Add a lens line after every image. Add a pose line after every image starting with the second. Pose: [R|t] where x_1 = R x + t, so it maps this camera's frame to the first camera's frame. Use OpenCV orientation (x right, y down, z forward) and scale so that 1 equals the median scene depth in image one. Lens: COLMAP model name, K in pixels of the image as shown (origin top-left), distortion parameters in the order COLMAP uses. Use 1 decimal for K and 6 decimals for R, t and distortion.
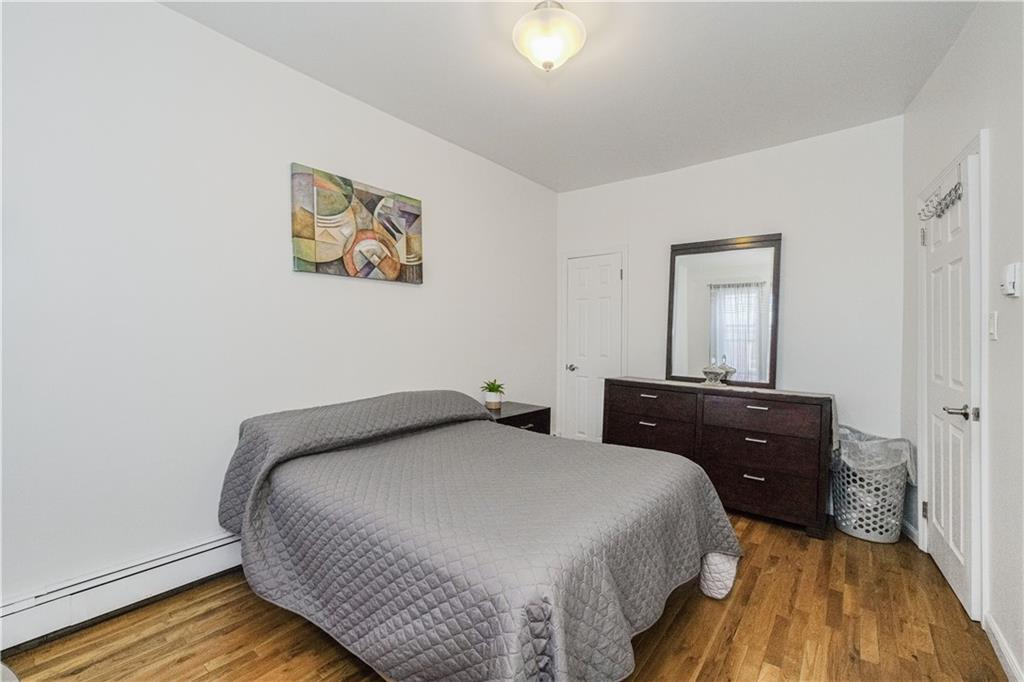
lens RADIAL K [[435.8, 0, 514.3], [0, 435.8, 339.0], [0, 0, 1]] dist [-0.002196, -0.000100]
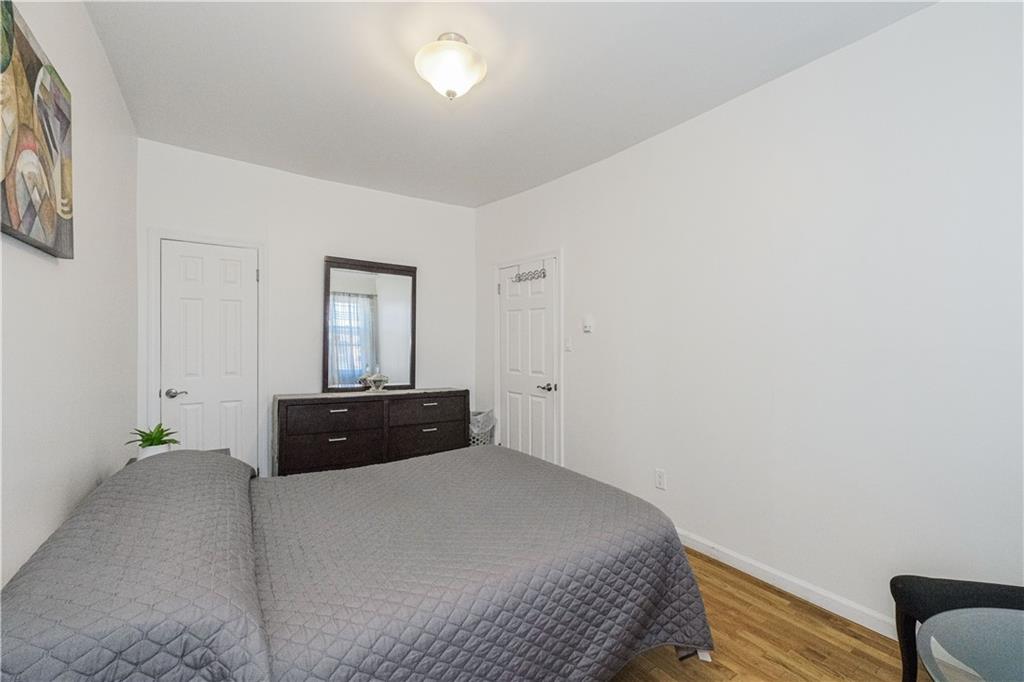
lens RADIAL K [[435.8, 0, 515.1], [0, 435.8, 338.3], [0, 0, 1]] dist [-0.002196, -0.000100]
pose [[0.291560, 0.000739, 0.956552, -0.606752], [0.004083, 0.999990, -0.002017, -0.033473], [-0.956544, 0.004493, 0.291553, 0.392756]]
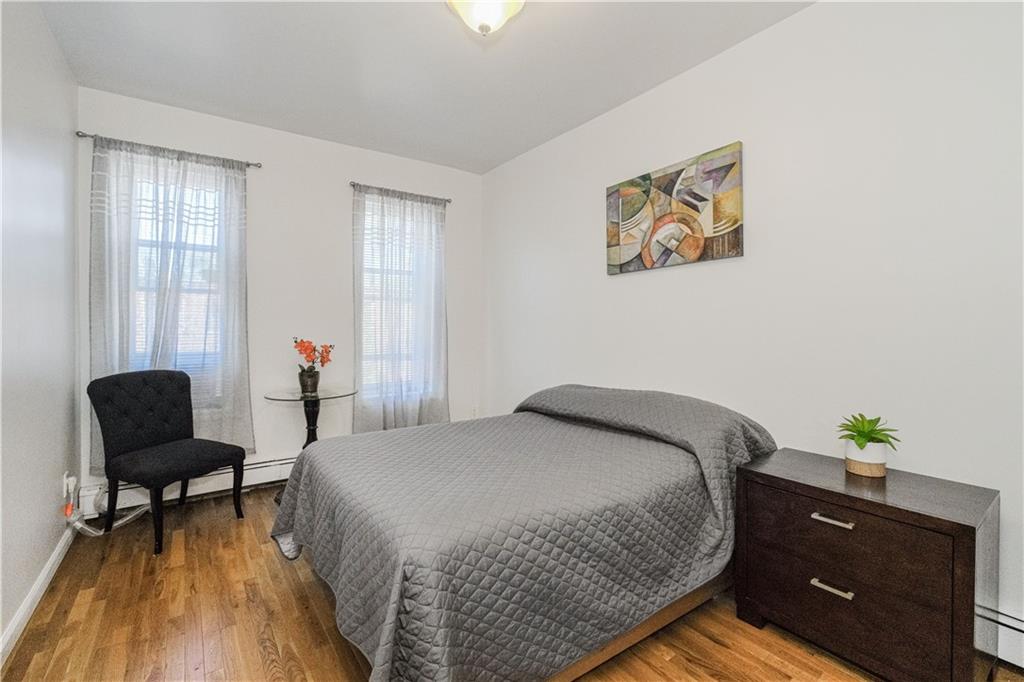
lens RADIAL K [[435.8, 0, 512.5], [0, 435.8, 332.4], [0, 0, 1]] dist [-0.002196, -0.000100]
pose [[-0.257089, 0.003574, -0.966381, 0.649413], [-0.001110, 0.999991, 0.003994, -0.000596], [0.966387, 0.002099, -0.257083, 0.910932]]
